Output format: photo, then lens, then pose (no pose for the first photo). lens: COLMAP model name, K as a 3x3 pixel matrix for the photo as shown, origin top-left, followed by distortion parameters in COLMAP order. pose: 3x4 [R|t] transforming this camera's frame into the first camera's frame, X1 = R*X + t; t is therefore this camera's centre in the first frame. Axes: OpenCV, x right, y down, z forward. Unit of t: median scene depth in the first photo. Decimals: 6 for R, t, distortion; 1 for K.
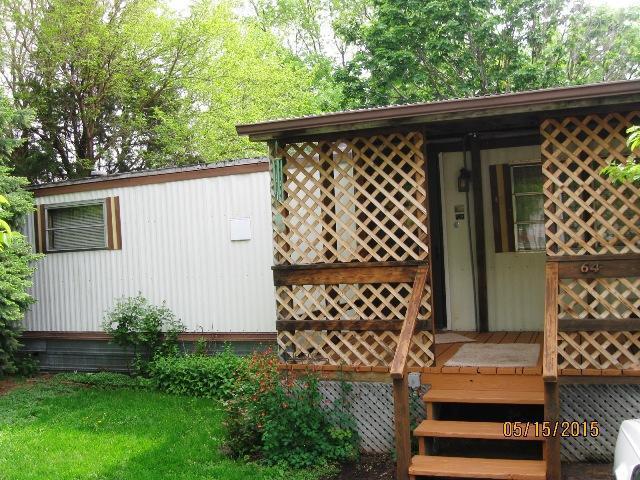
lens RADIAL K [[688.3, 0, 320.0], [0, 688.3, 240.0], [0, 0, 1]] dist [-0.125602, 0.026207]
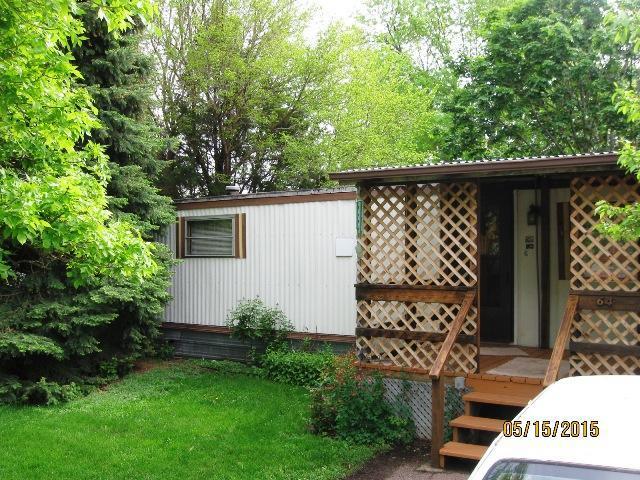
lens RADIAL K [[688.3, 0, 320.0], [0, 688.3, 240.0], [0, 0, 1]] dist [-0.125602, 0.026207]
pose [[0.979747, 0.043195, -0.195527, 0.101756], [-0.043725, 0.999042, 0.001605, -0.038348], [0.195409, 0.006977, 0.980697, -0.223230]]
